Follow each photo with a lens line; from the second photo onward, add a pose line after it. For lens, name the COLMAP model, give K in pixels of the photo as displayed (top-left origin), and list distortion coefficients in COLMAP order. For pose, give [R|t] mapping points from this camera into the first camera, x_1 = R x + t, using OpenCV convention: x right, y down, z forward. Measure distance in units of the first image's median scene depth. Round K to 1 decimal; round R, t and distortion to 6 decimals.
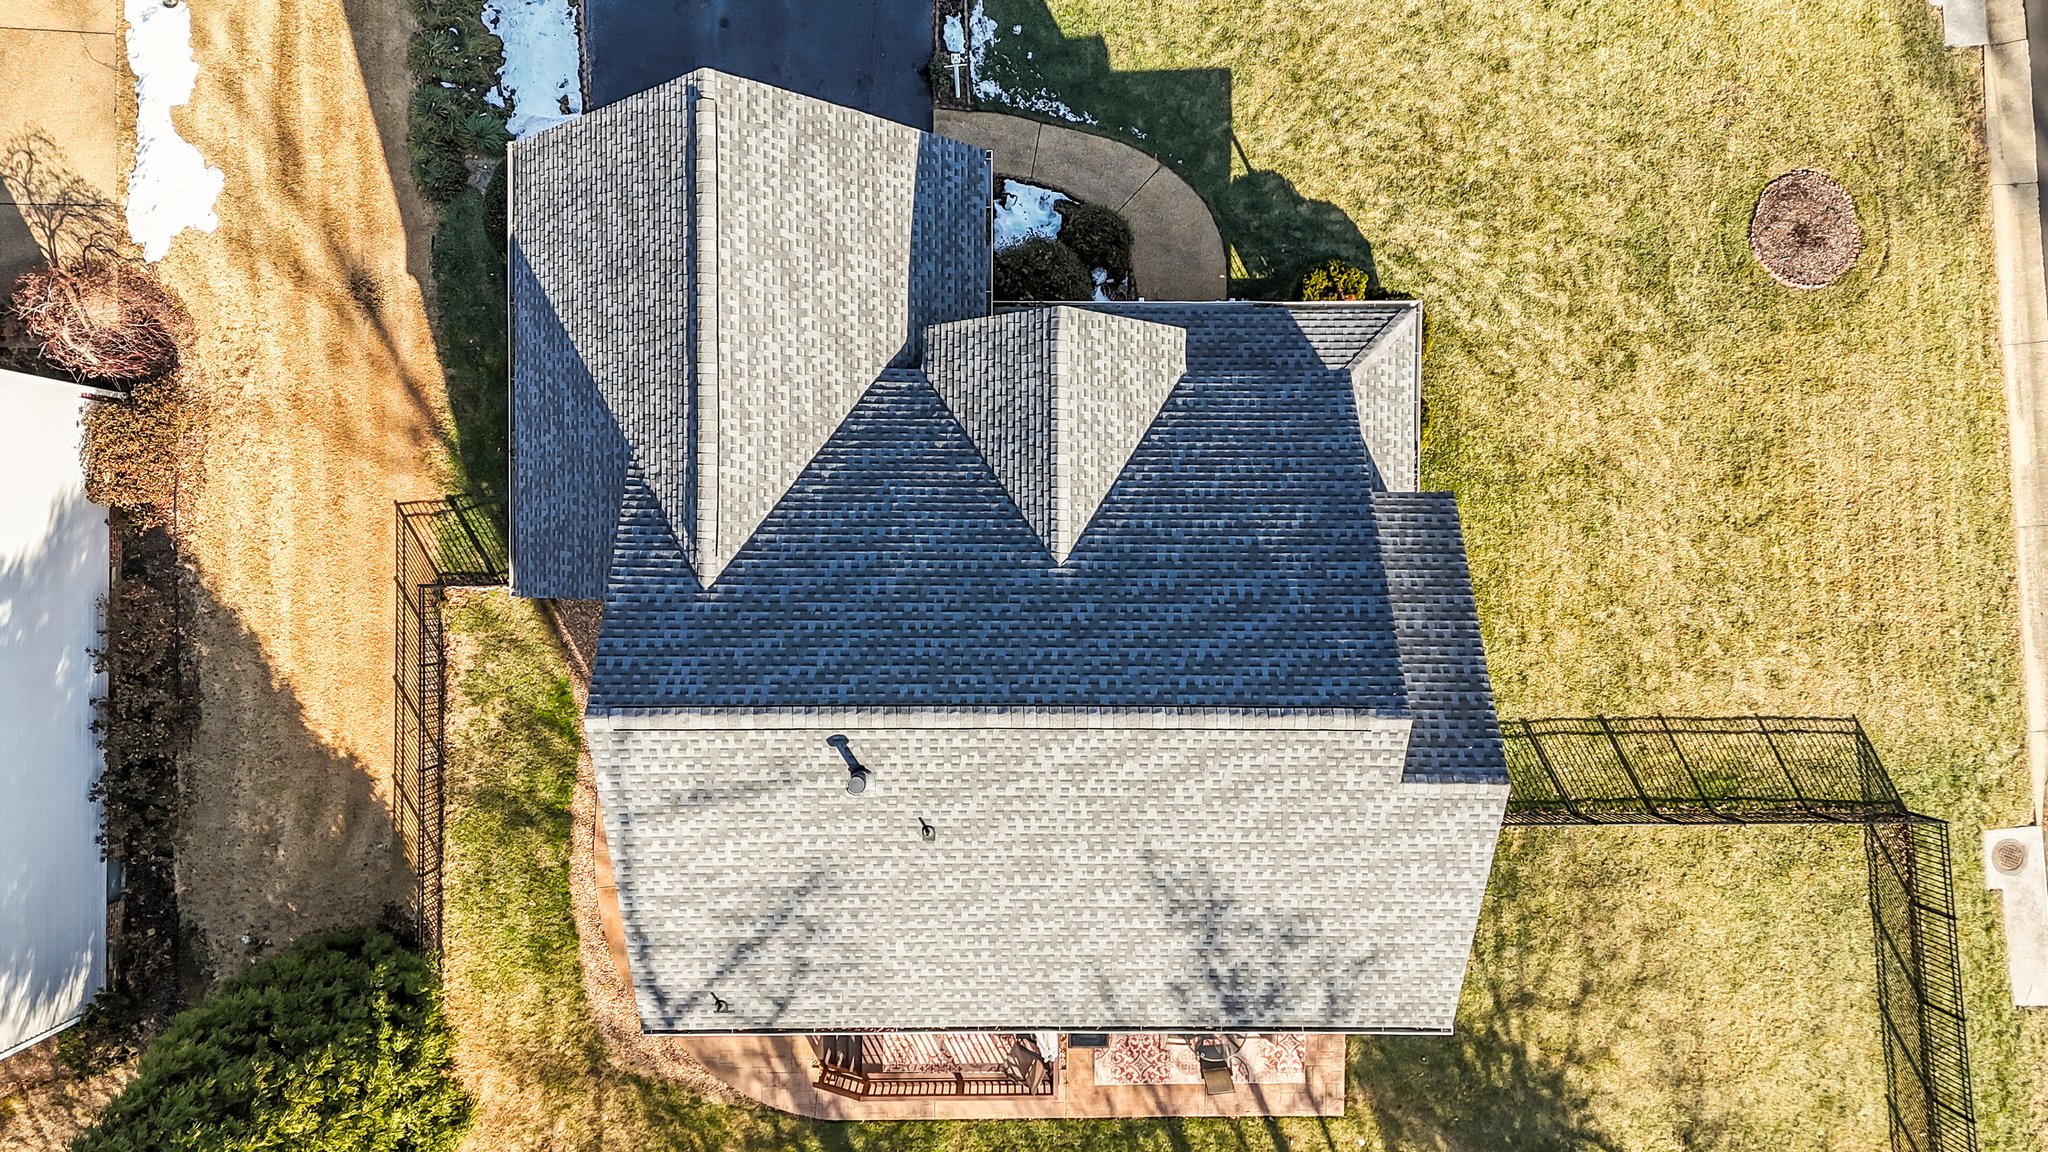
lens RADIAL K [[1518.6, 0, 1030.2], [0, 1518.6, 575.4], [0, 0, 1]] dist [0.077609, -0.054913]
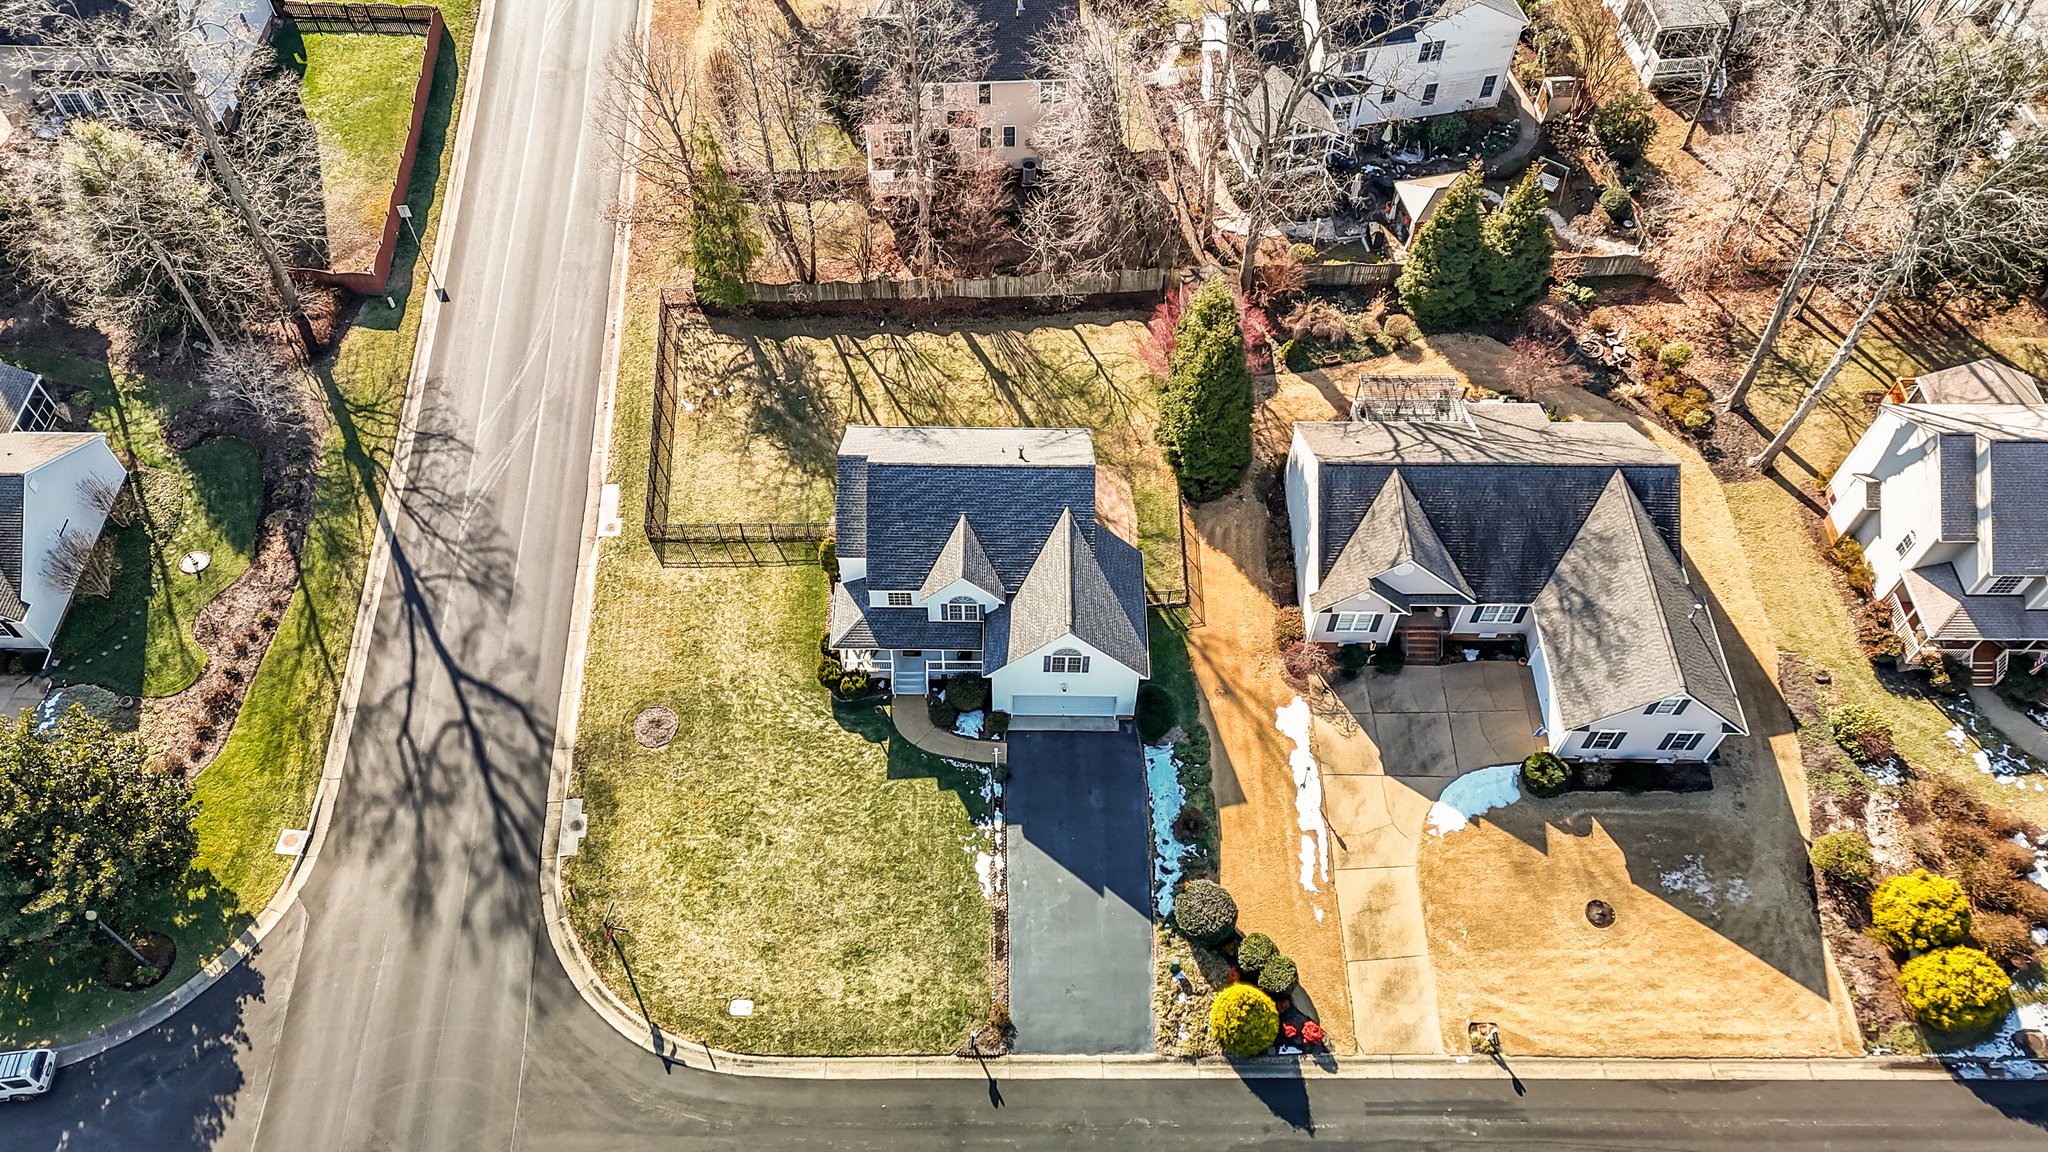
lens RADIAL K [[1490.2, 0, 1027.0], [0, 1490.2, 567.7], [0, 0, 1]] dist [0.109982, -0.130125]
pose [[-0.999470, -0.018970, -0.026454, -0.026372], [0.000190, -0.816030, 0.578010, -1.446035], [-0.032552, 0.577698, 0.815601, -1.163461]]
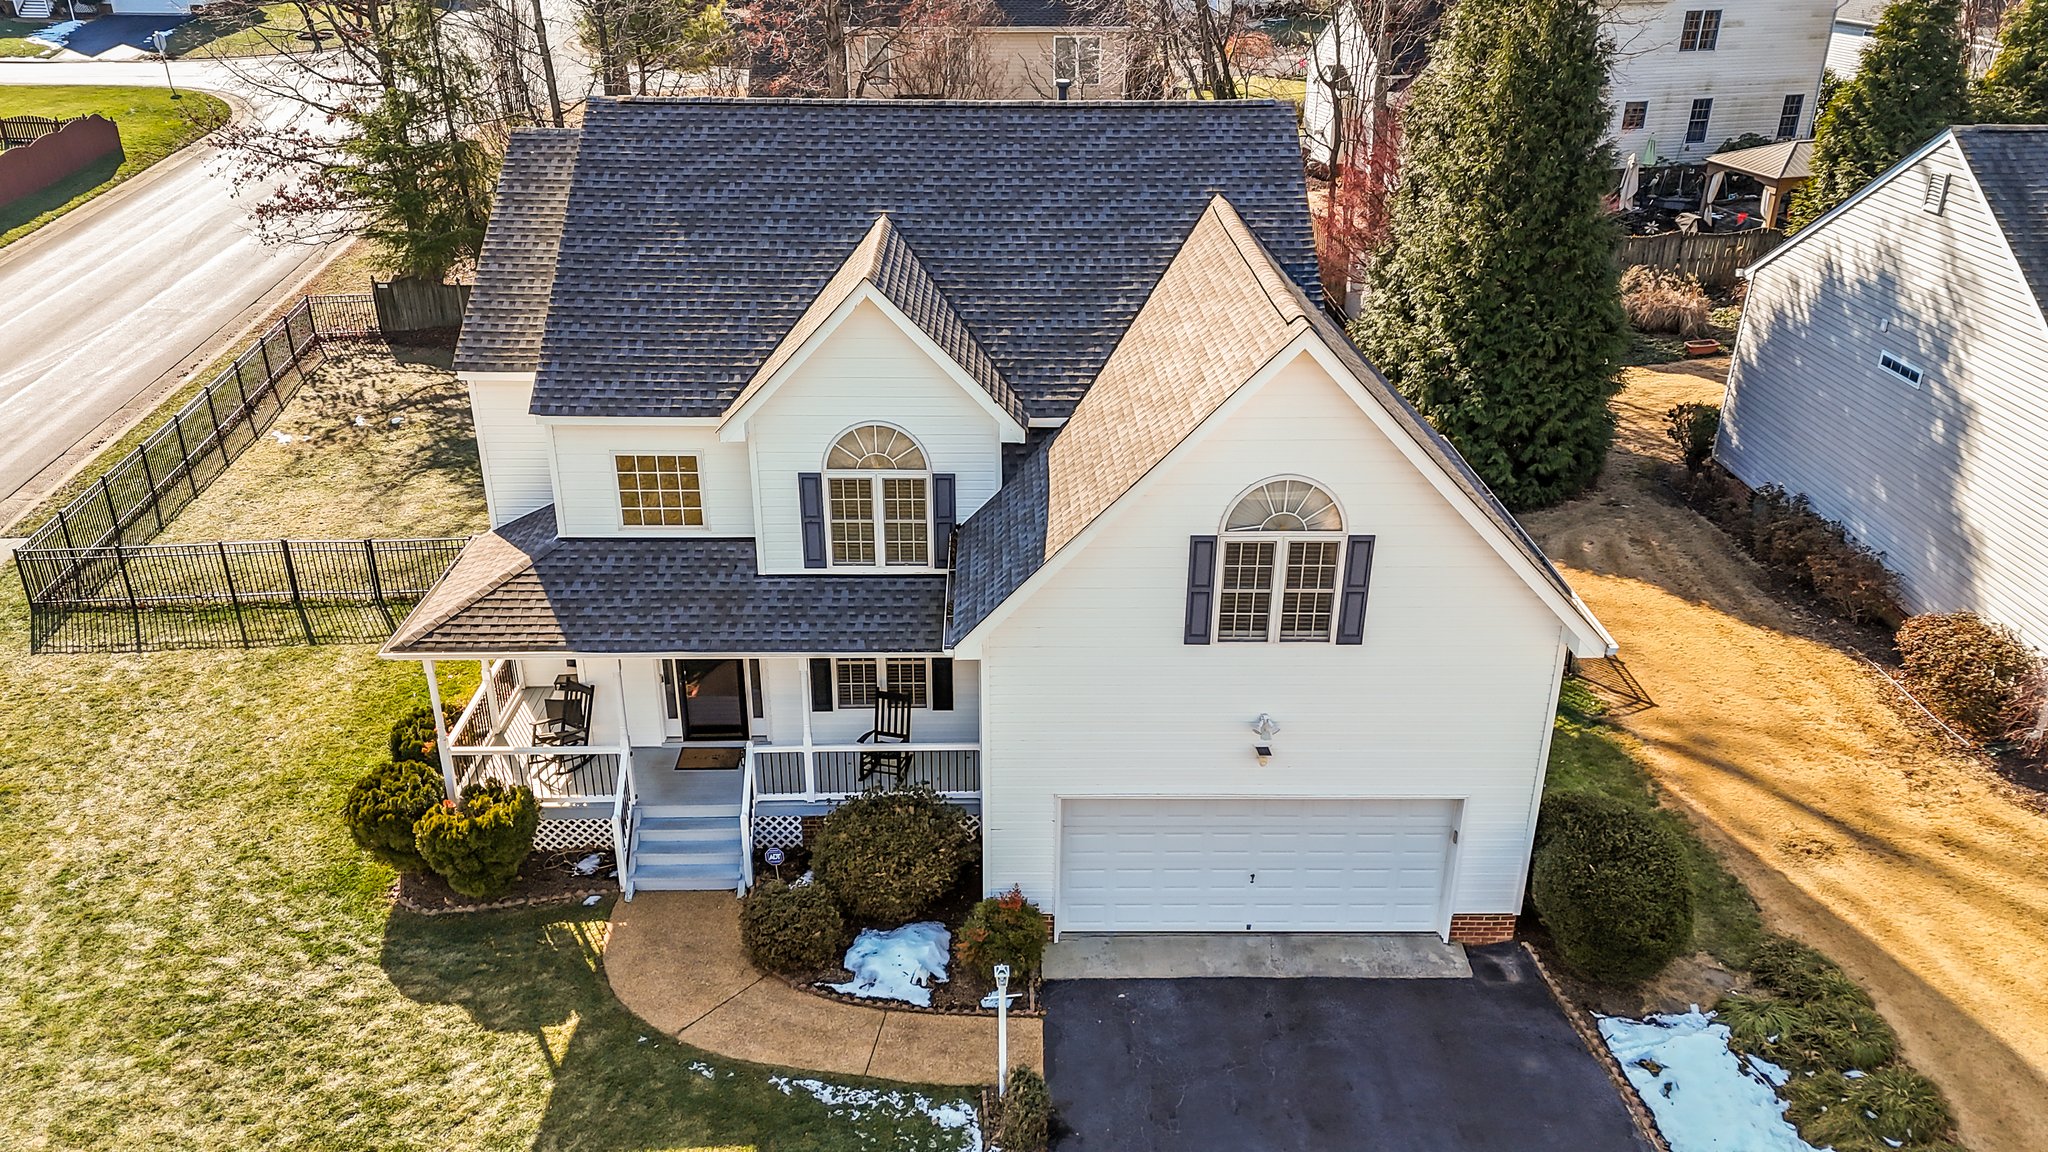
lens RADIAL K [[1503.7, 0, 1023.4], [0, 1503.7, 554.6], [0, 0, 1]] dist [0.071119, -0.049892]
pose [[-0.999534, -0.013007, -0.027617, -0.035940], [-0.019673, -0.417304, 0.908554, -0.752763], [-0.023342, 0.908674, 0.416853, 0.565928]]
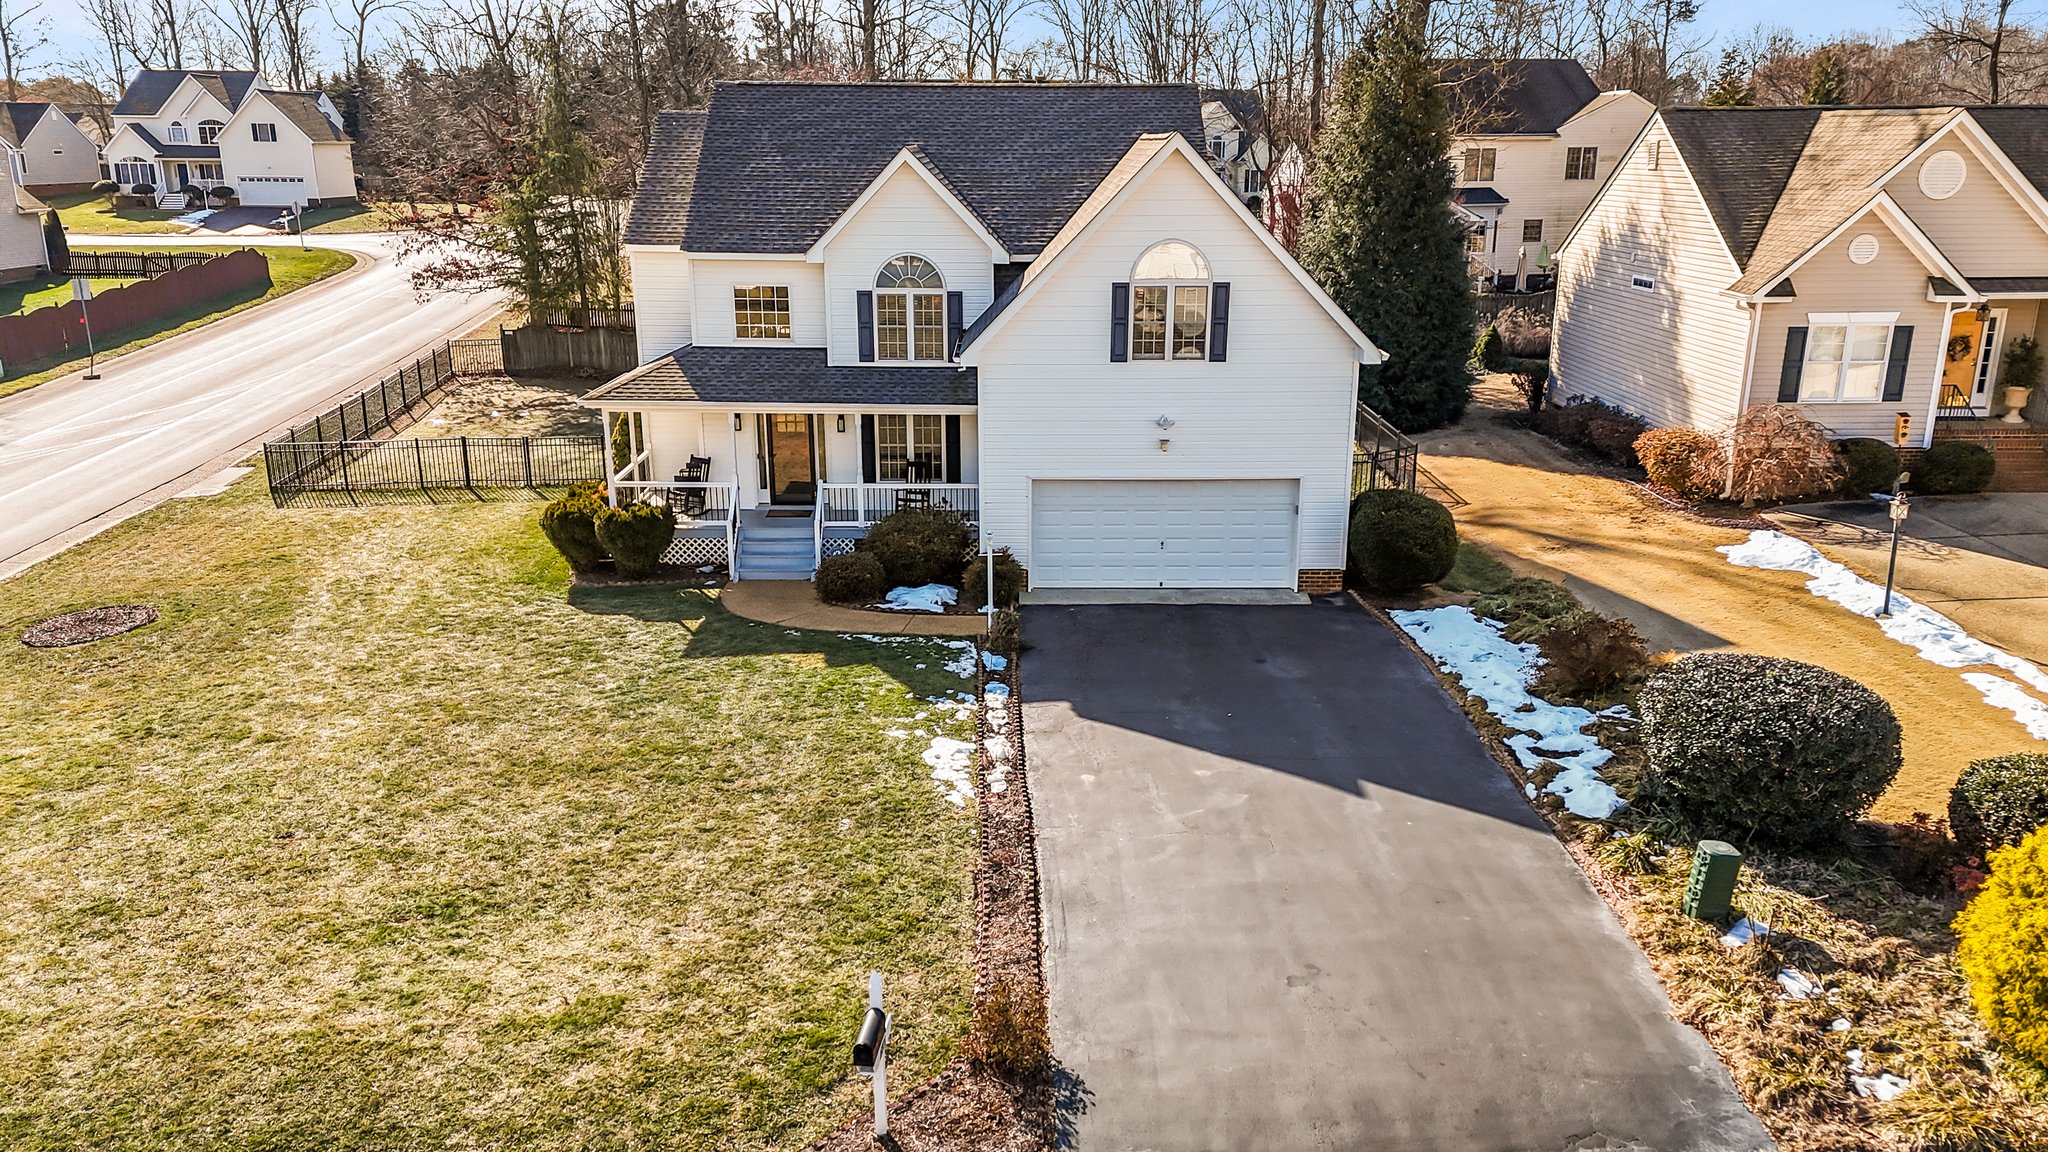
lens RADIAL K [[1503.7, 0, 1023.4], [0, 1503.7, 554.6], [0, 0, 1]] dist [0.071119, -0.049892]
pose [[-0.999754, -0.016550, -0.014769, -0.052305], [-0.009761, -0.269627, 0.962915, -1.143454], [-0.019918, 0.962823, 0.269399, 0.714092]]
